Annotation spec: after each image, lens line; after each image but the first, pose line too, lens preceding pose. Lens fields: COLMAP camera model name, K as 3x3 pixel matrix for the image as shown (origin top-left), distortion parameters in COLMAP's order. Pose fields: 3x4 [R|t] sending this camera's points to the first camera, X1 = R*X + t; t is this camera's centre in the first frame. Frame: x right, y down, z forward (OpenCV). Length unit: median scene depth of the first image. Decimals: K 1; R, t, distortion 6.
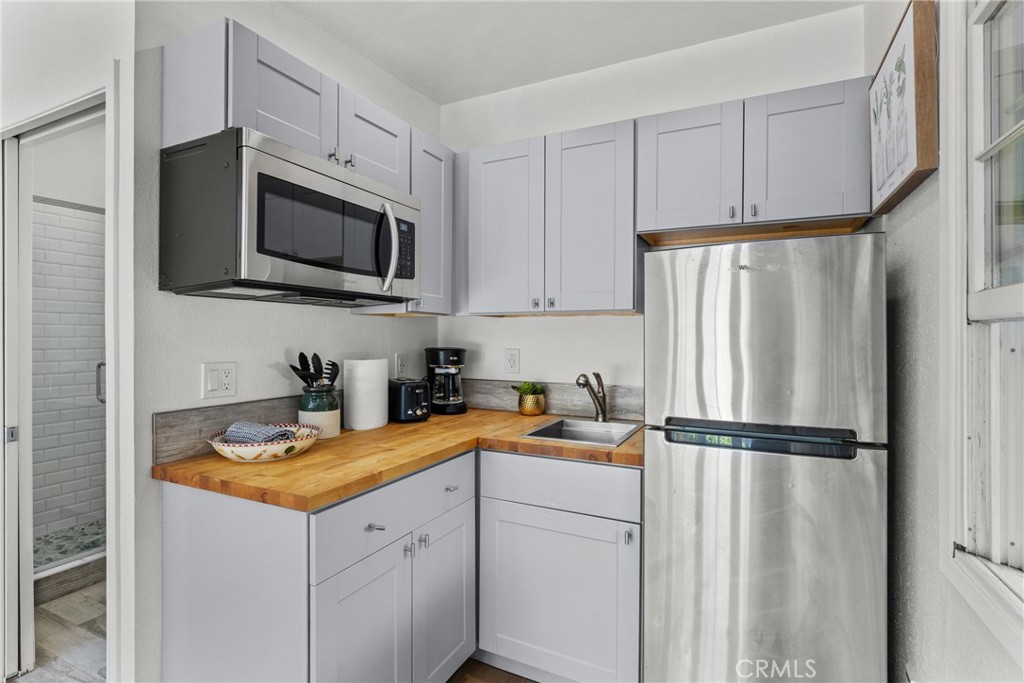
lens RADIAL K [[499.4, 0, 510.7], [0, 499.4, 333.5], [0, 0, 1]] dist [-0.004250, -0.000502]
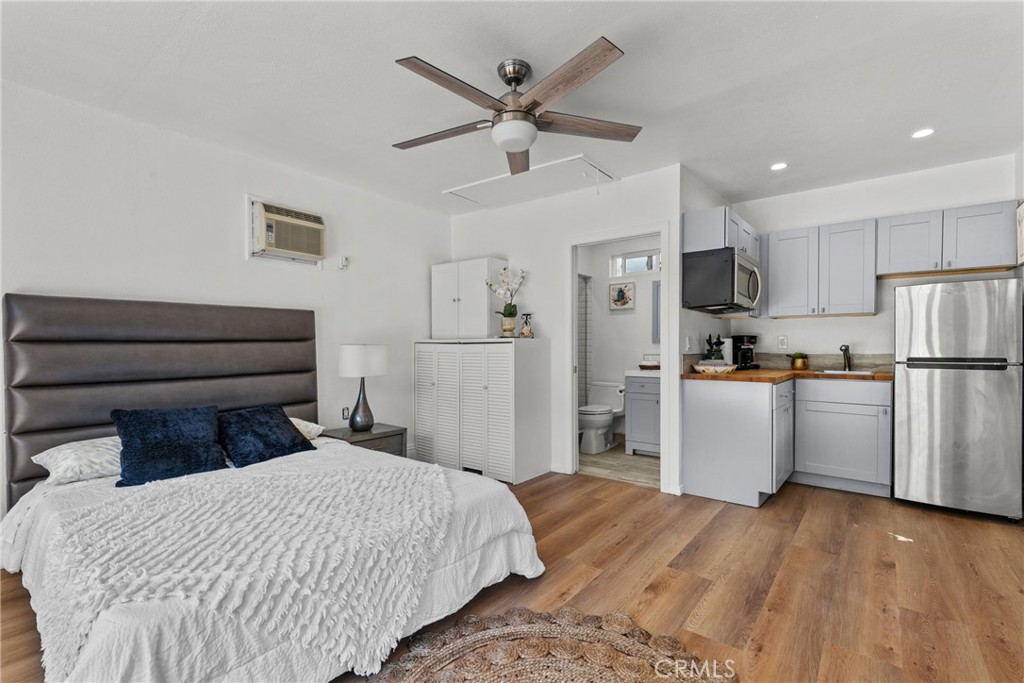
lens RADIAL K [[456.4, 0, 513.2], [0, 456.4, 348.5], [0, 0, 1]] dist [0.001295, 0.000334]
pose [[0.976055, 0.001764, -0.217518, -0.826427], [-0.000371, 0.999979, 0.006448, 0.091805], [0.217524, -0.006213, 0.976035, -1.196969]]
